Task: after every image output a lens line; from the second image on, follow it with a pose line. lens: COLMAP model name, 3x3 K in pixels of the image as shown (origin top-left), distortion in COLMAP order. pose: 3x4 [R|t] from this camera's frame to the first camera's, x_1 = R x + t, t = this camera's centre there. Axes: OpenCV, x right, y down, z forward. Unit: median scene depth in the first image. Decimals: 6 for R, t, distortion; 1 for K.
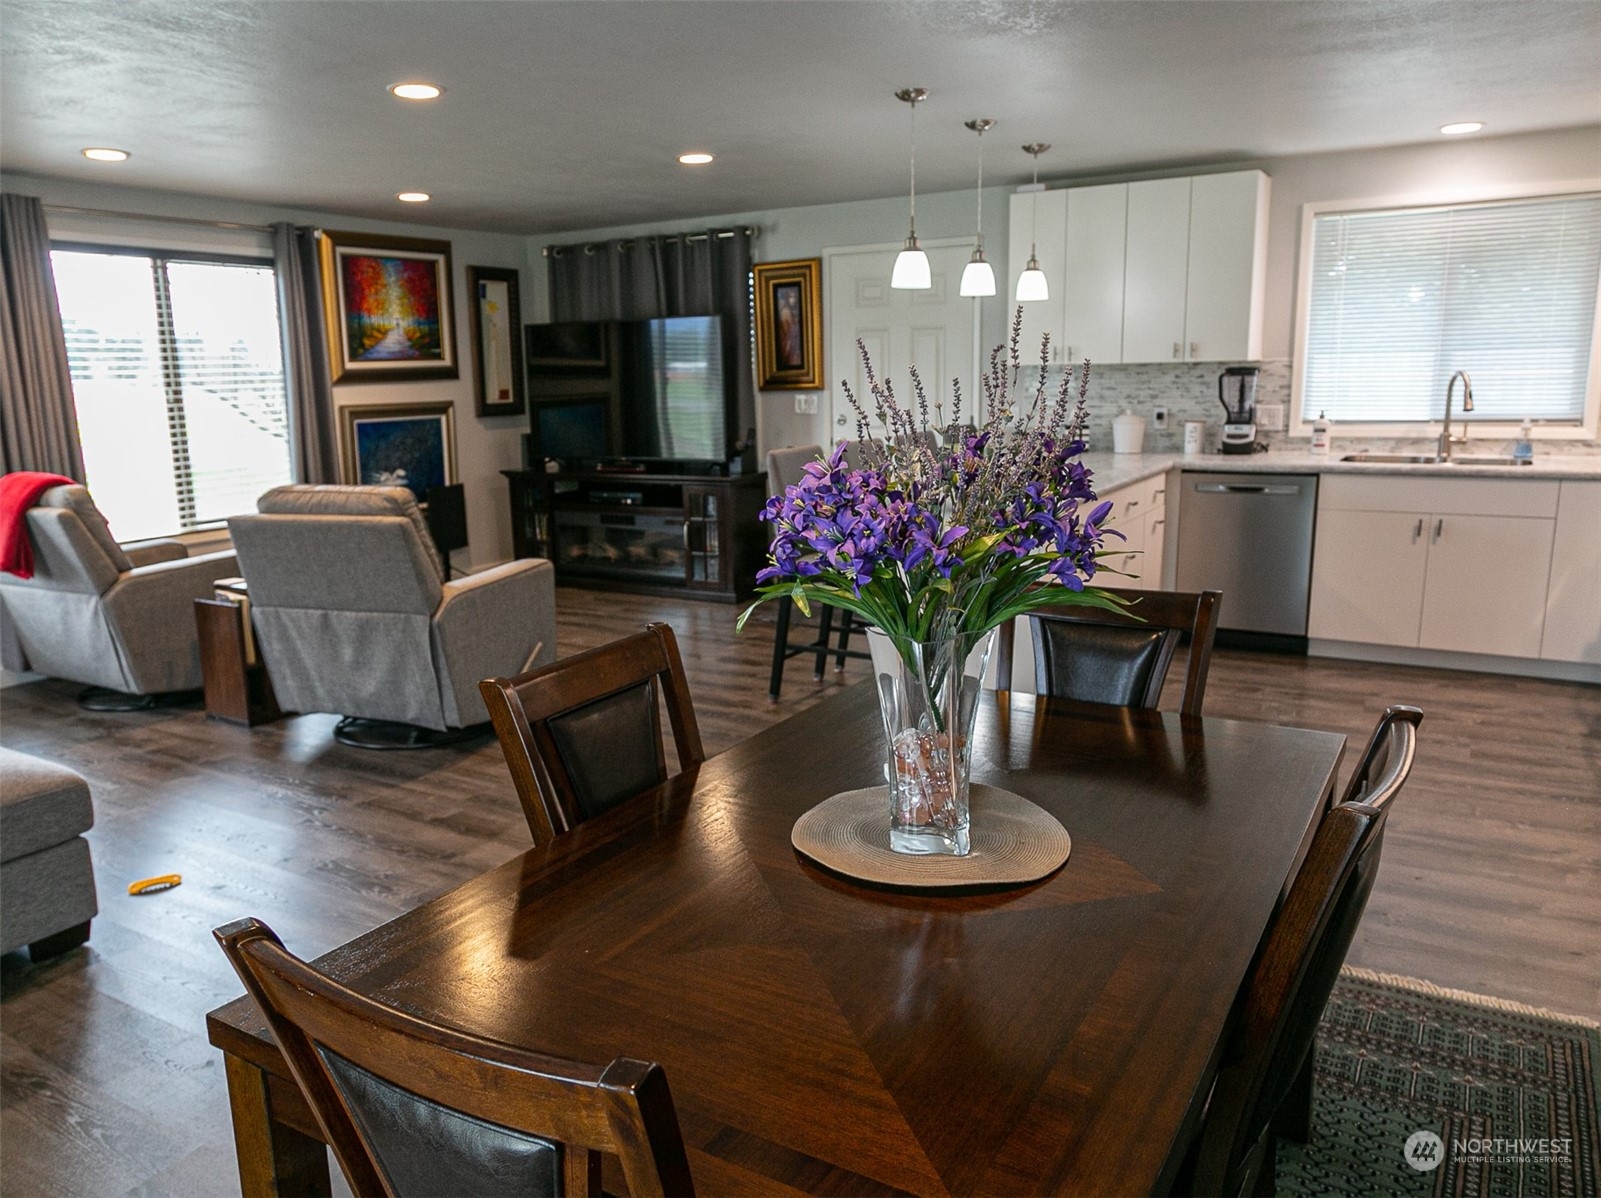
lens RADIAL K [[1193.3, 0, 798.8], [0, 1193.3, 599.0], [0, 0, 1]] dist [0.007866, 0.008564]
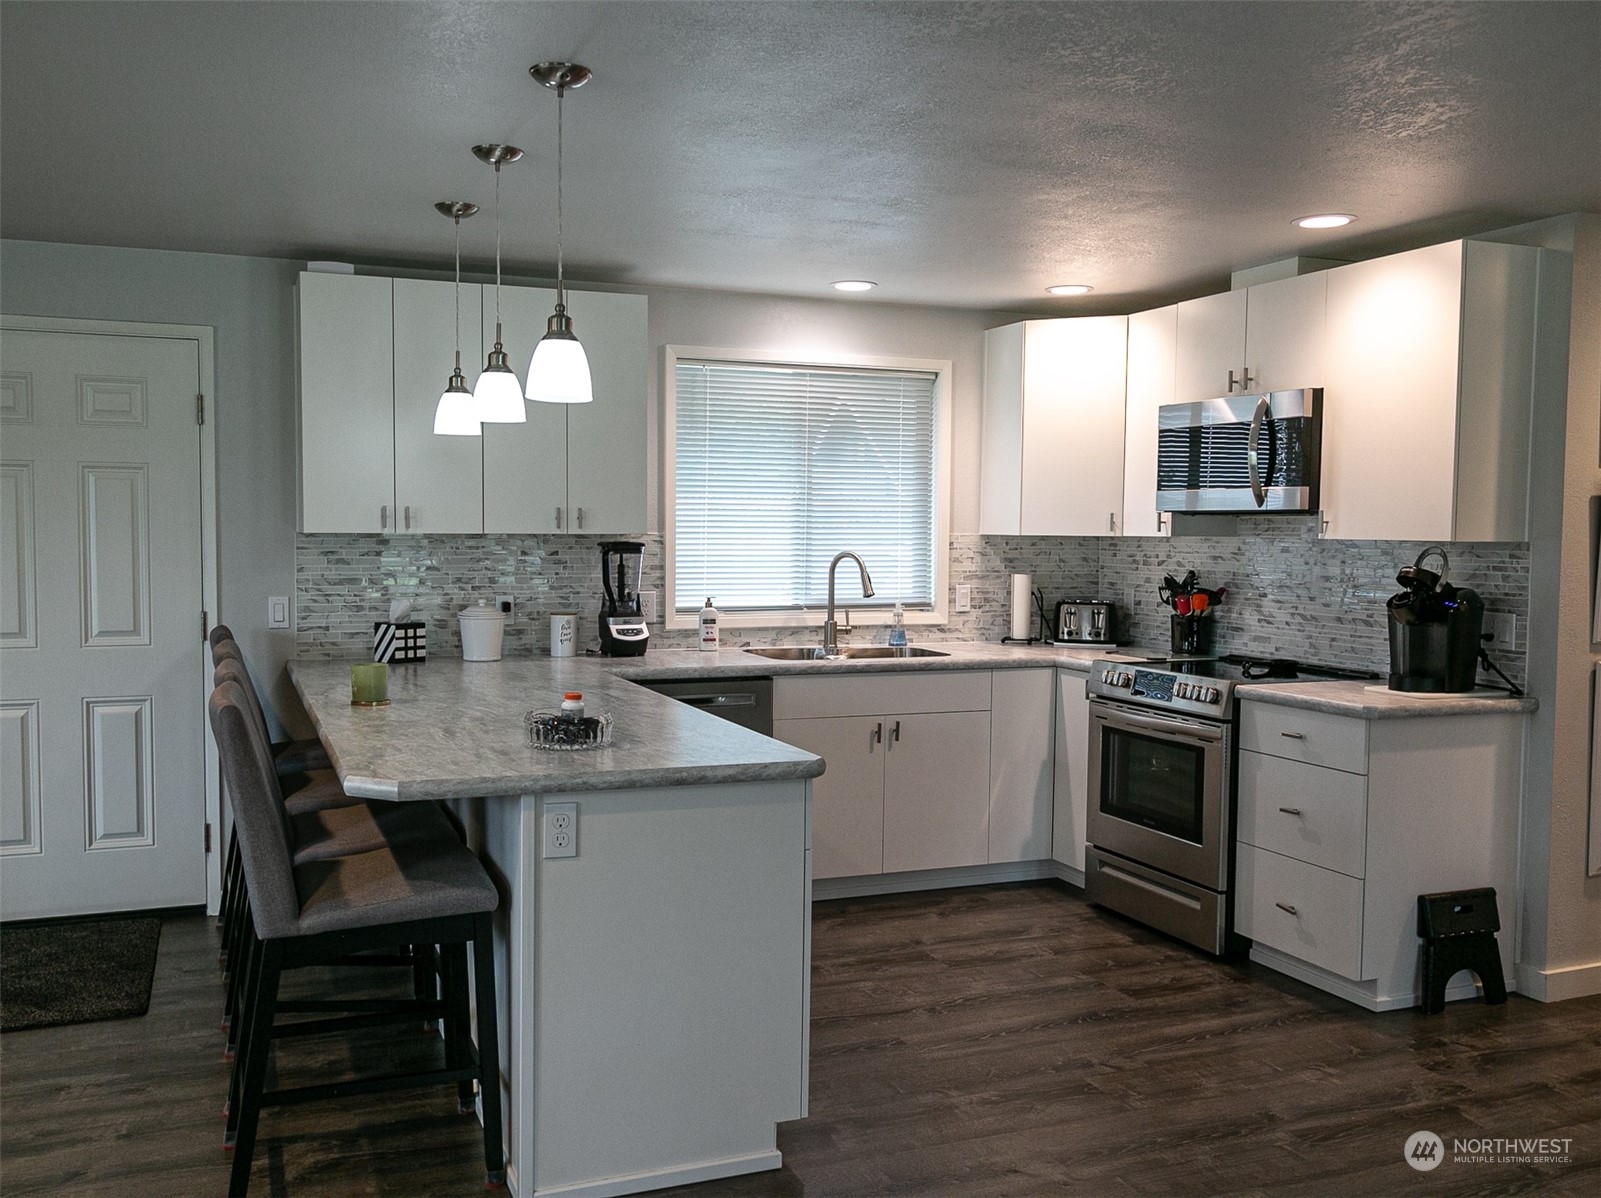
lens RADIAL K [[1399.5, 0, 799.3], [0, 1399.5, 599.9], [0, 0, 1]] dist [0.034652, -0.005562]
pose [[0.628734, -0.015453, 0.777467, -0.261782], [0.131512, 0.987514, -0.086726, -0.066636], [-0.766419, 0.156774, 0.622916, 0.370871]]
